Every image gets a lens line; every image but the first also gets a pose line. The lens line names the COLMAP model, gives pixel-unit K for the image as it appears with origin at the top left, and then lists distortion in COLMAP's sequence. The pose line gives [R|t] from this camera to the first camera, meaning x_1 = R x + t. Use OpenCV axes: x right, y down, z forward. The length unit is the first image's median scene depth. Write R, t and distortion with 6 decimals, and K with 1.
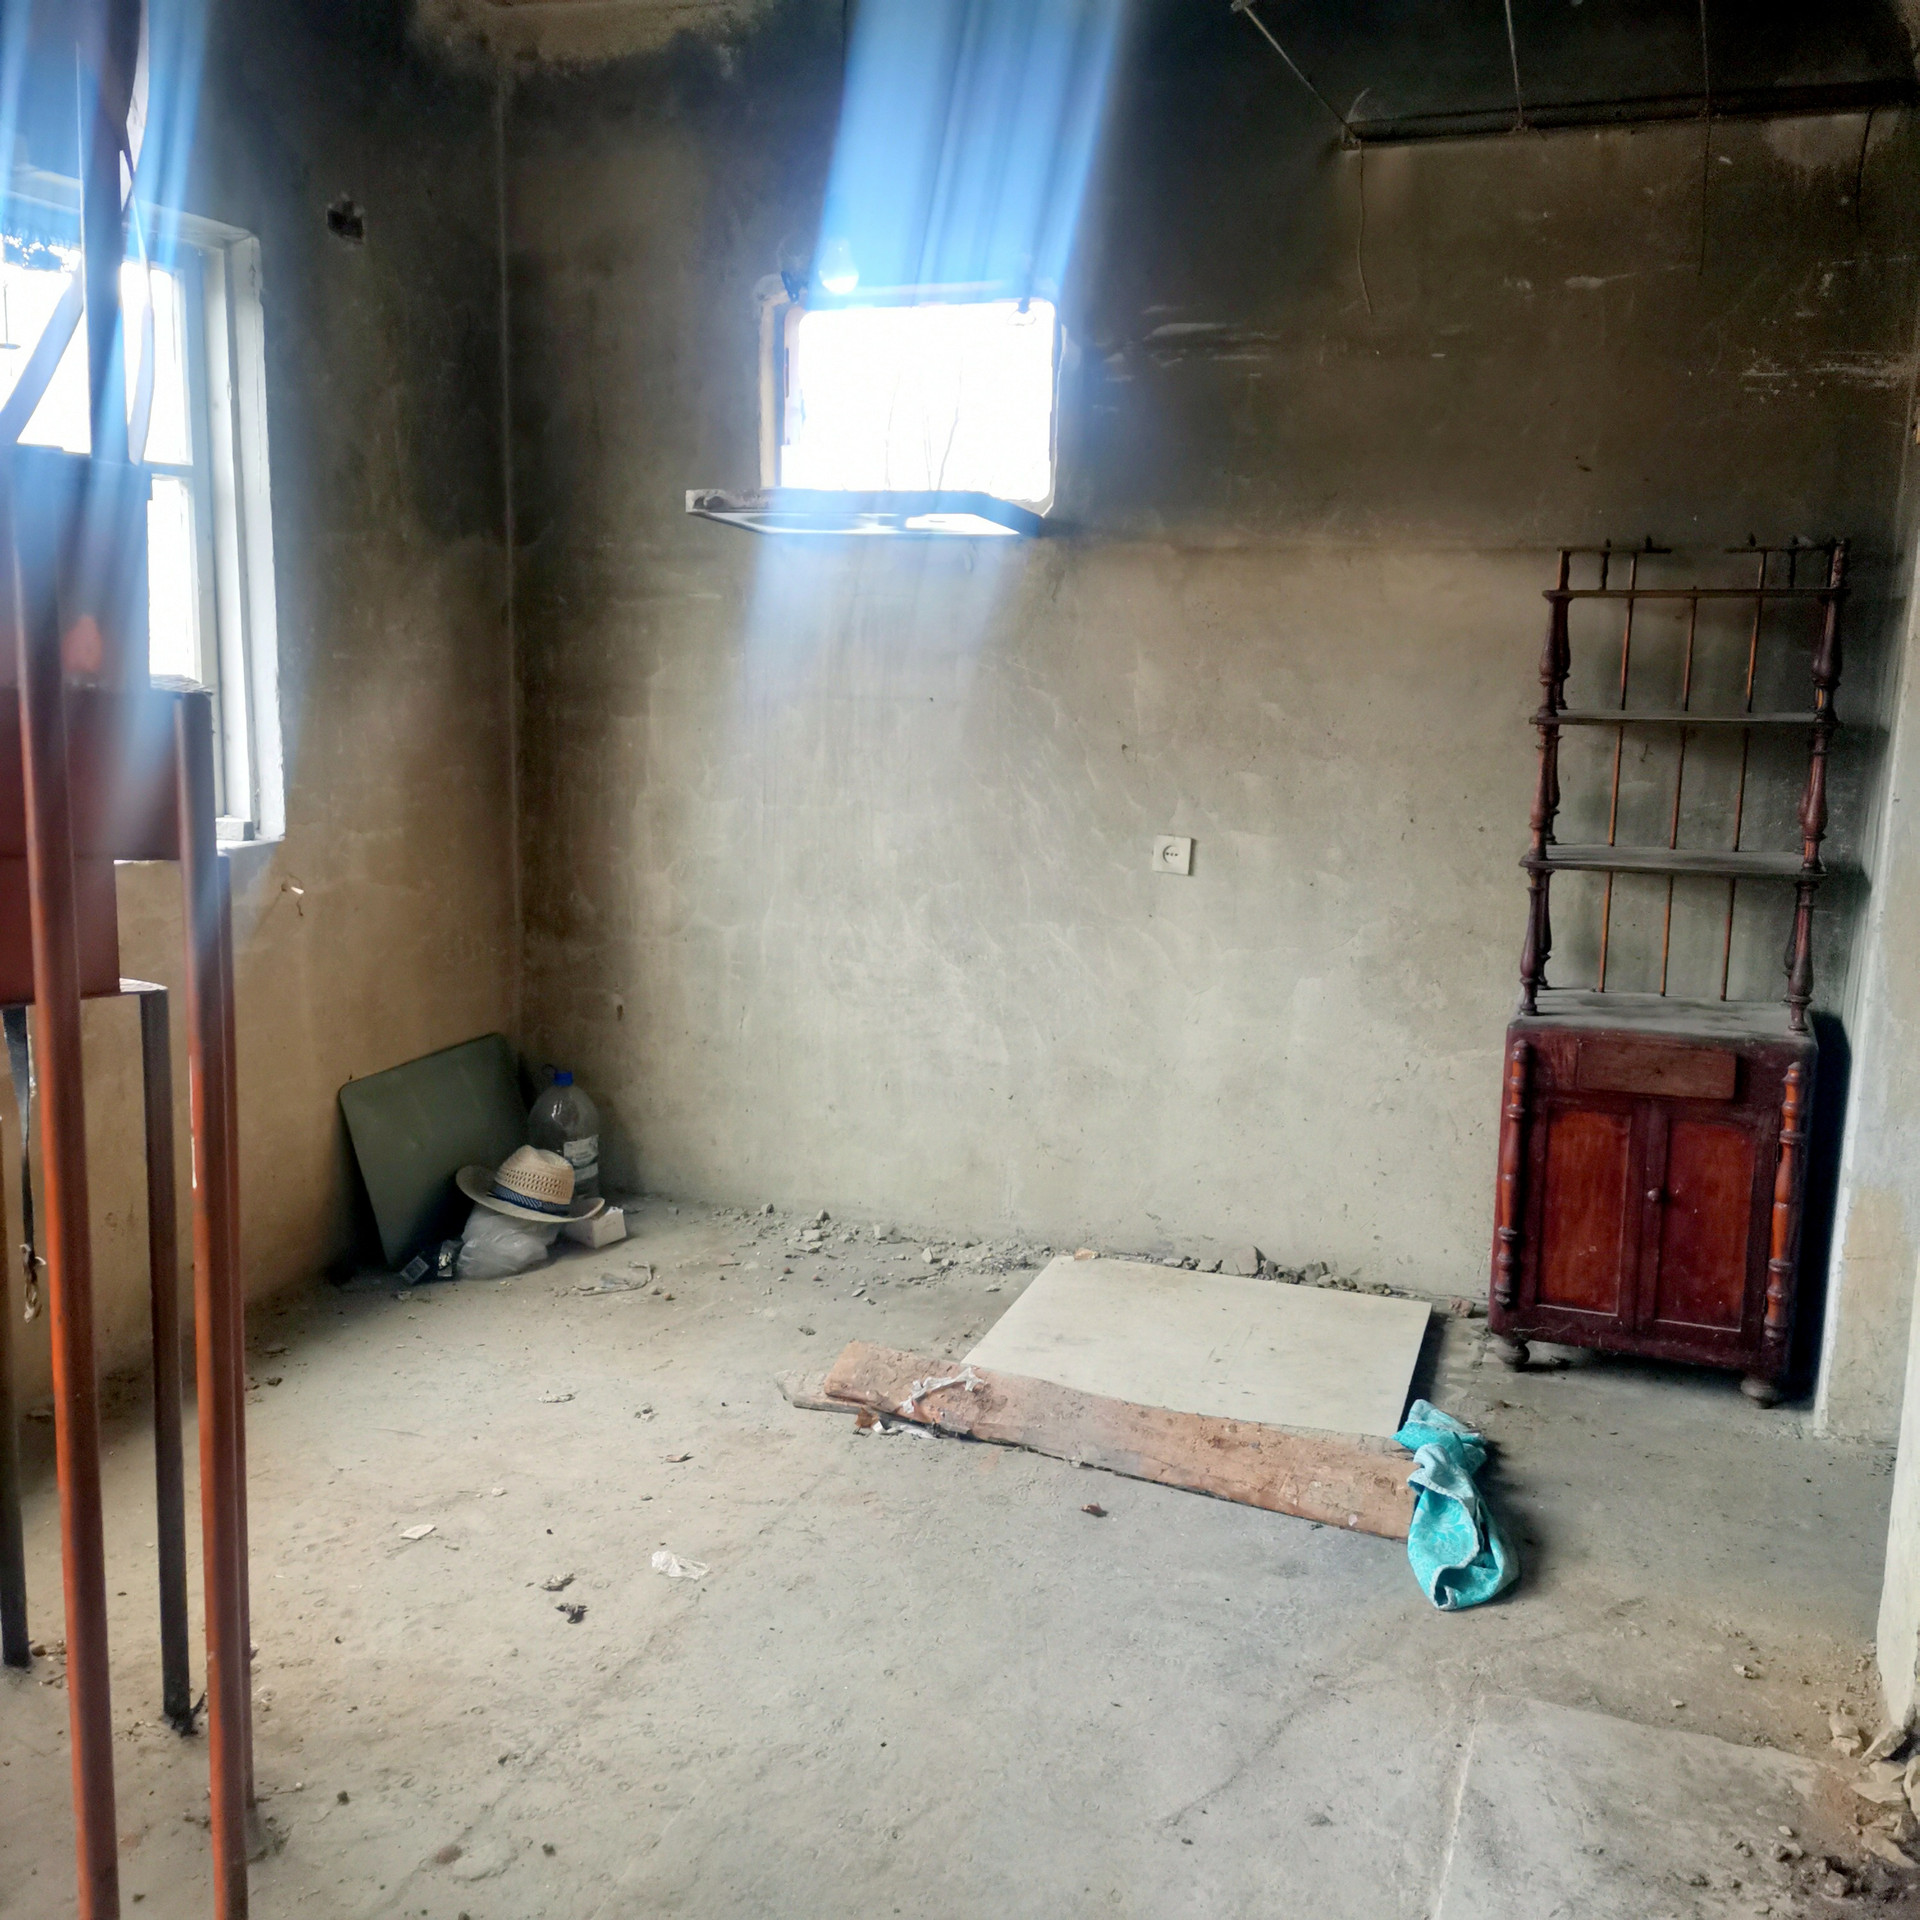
lens RADIAL K [[1908.2, 0, 948.2], [0, 1908.2, 940.3], [0, 0, 1]] dist [0.101947, -0.118877]
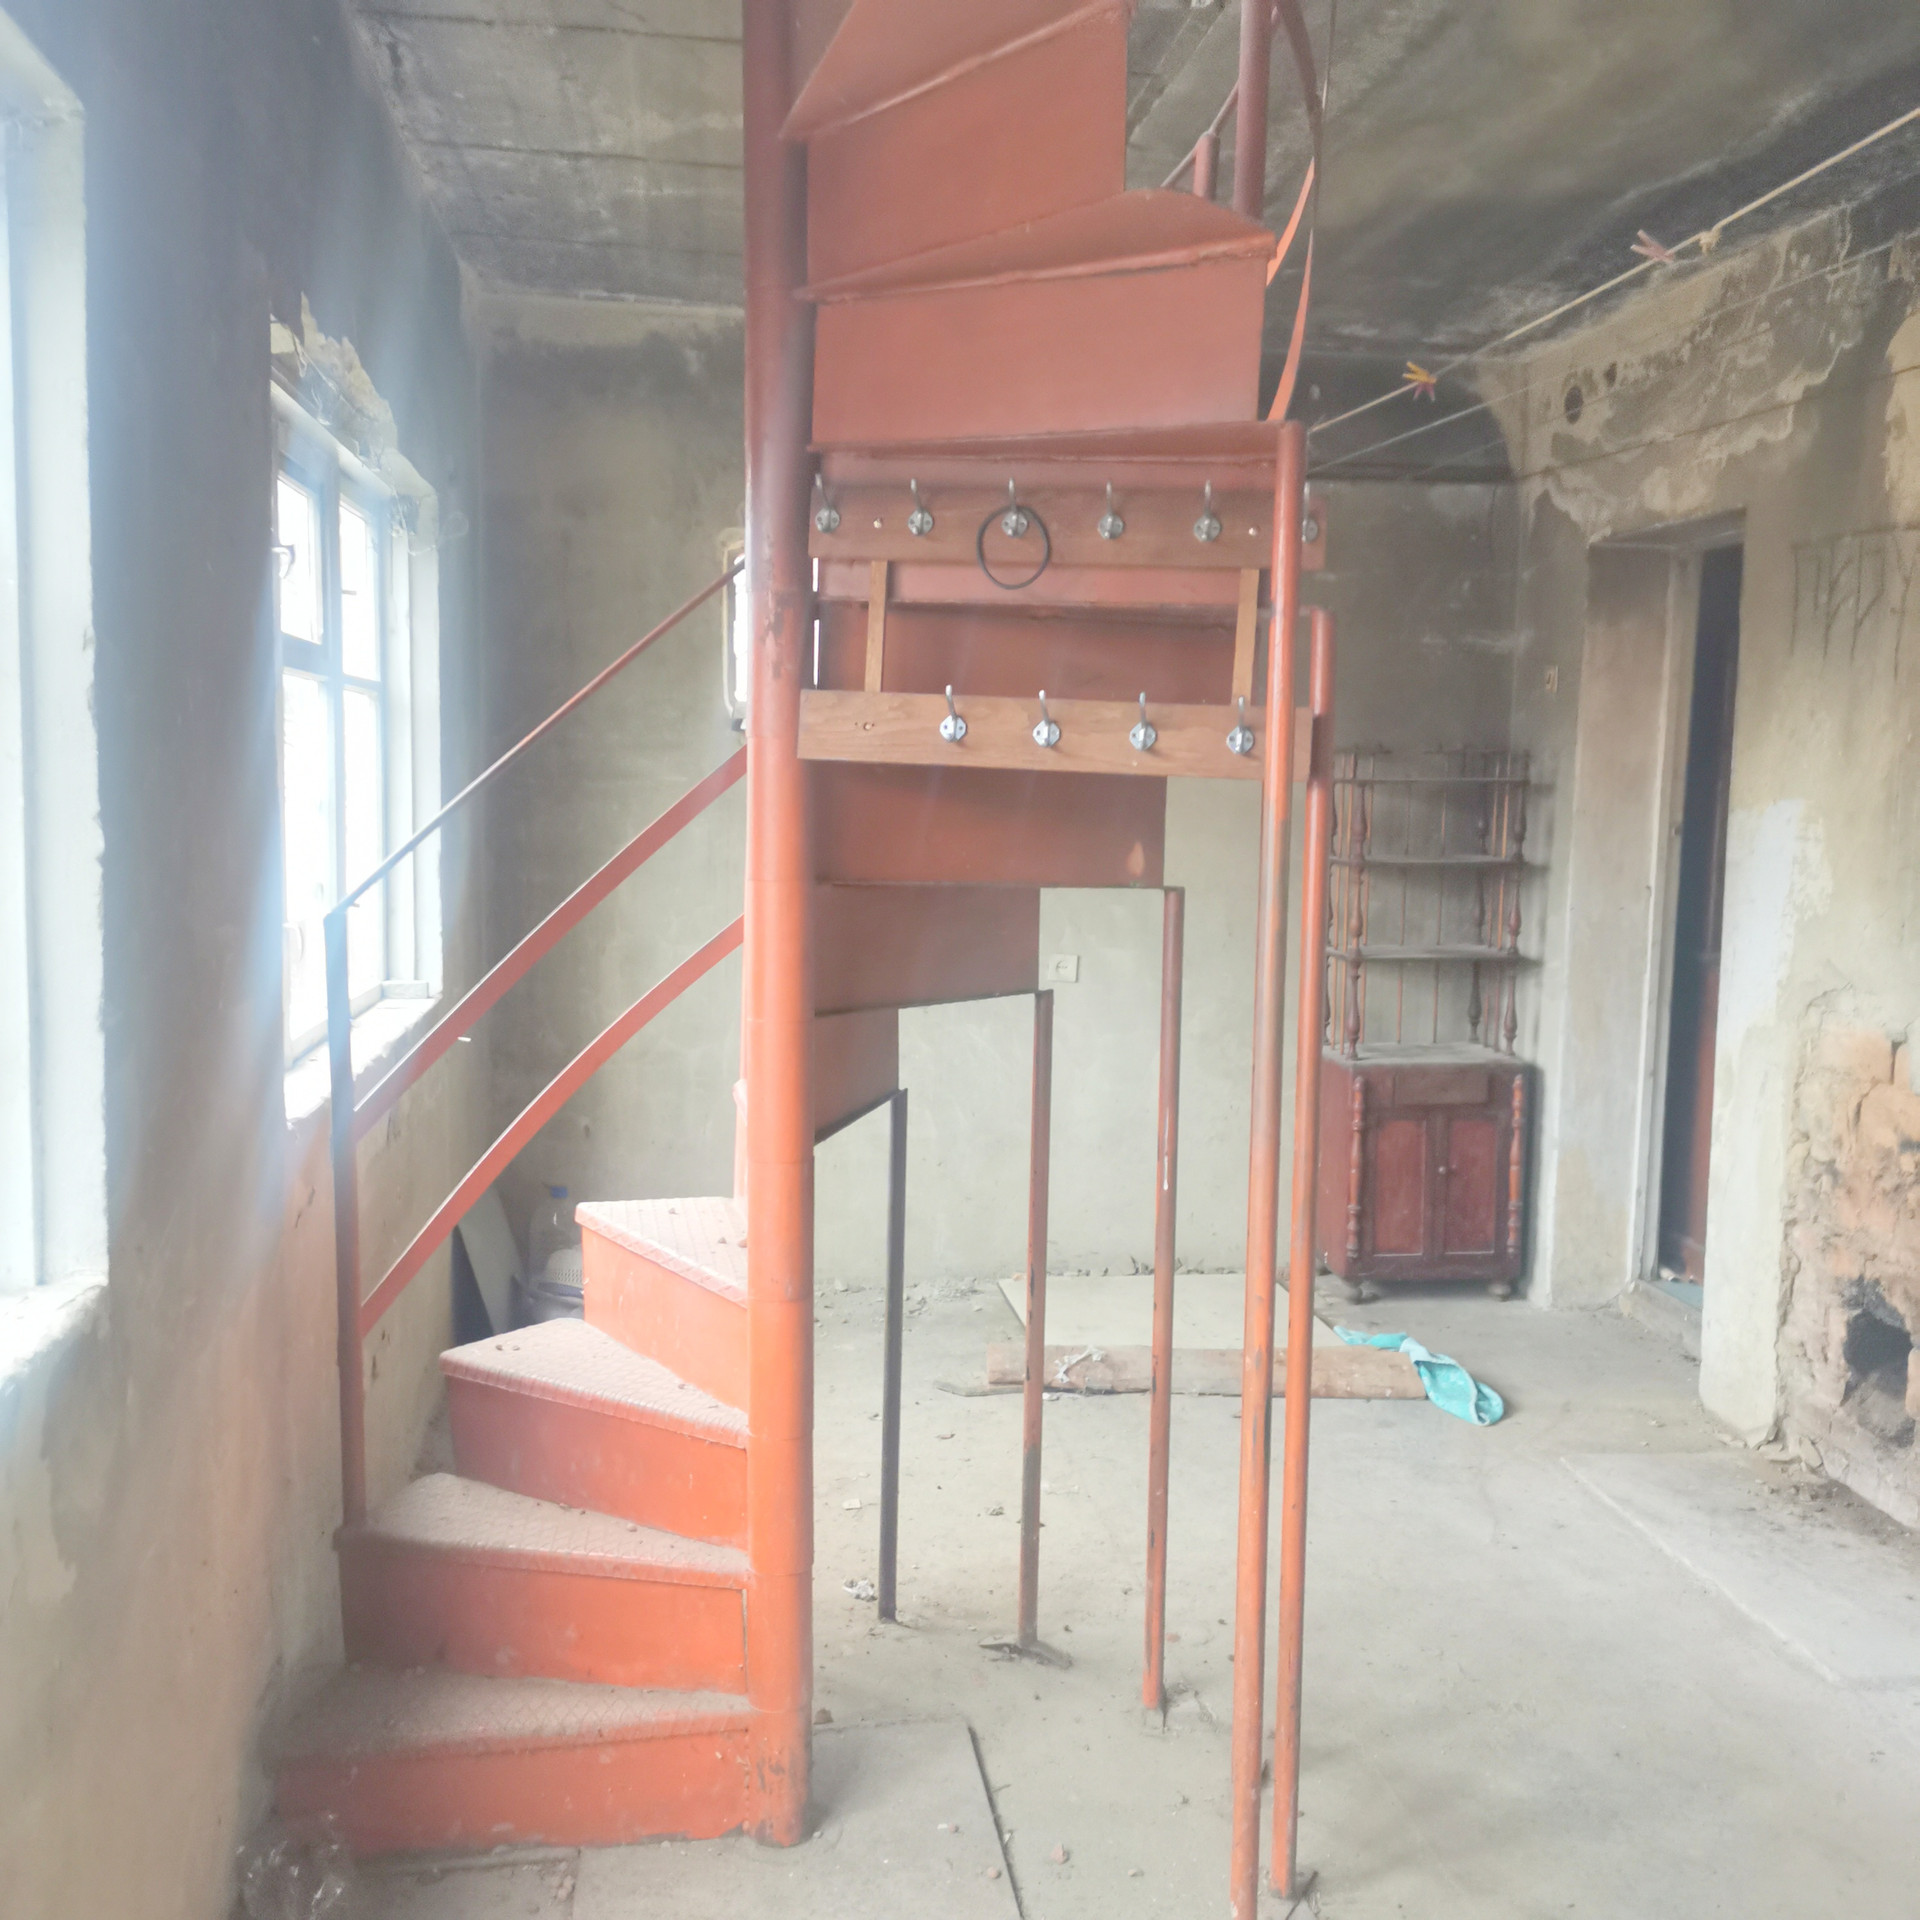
lens RADIAL K [[1908.2, 0, 948.2], [0, 1908.2, 940.3], [0, 0, 1]] dist [0.101947, -0.118877]
pose [[0.886546, -0.047823, 0.460162, -0.669147], [0.077350, 0.995964, -0.045517, -0.010717], [-0.456129, 0.075947, 0.886667, -0.185613]]
